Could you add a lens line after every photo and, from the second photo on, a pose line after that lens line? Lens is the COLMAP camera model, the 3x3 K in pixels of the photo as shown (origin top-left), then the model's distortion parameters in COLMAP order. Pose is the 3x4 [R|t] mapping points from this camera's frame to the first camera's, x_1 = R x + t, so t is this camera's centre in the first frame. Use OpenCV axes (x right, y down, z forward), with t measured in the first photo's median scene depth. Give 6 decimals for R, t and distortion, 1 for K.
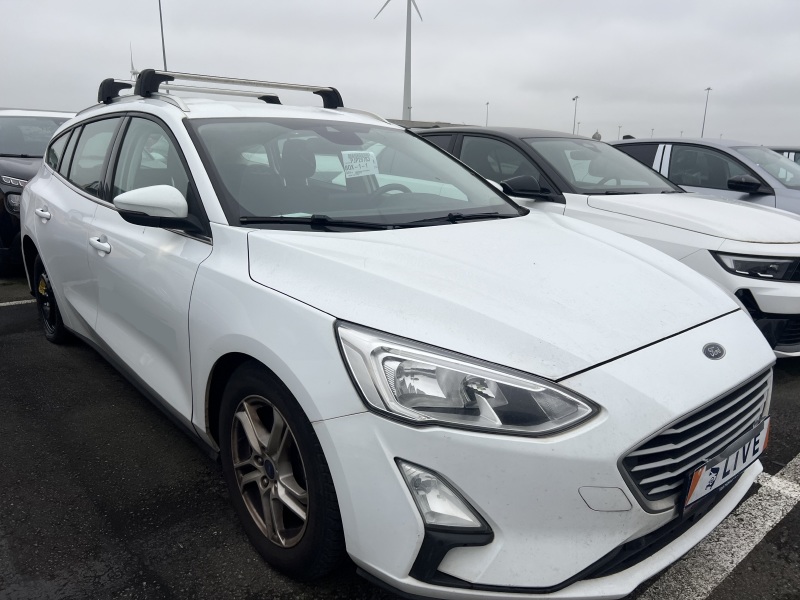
lens RADIAL K [[598.3, 0, 400.0], [0, 598.3, 300.0], [0, 0, 1]] dist [0.067702, -0.072546]
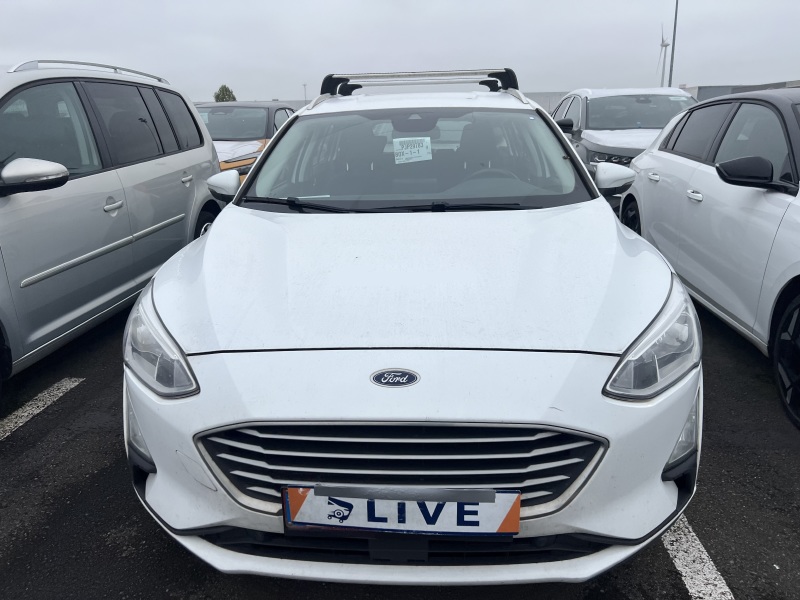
lens RADIAL K [[598.3, 0, 400.0], [0, 598.3, 300.0], [0, 0, 1]] dist [0.067702, -0.072546]
pose [[0.709700, 0.160692, -0.685933, 0.678574], [-0.134632, 0.986631, 0.091839, -0.064198], [0.691520, 0.027170, 0.721846, 0.244325]]
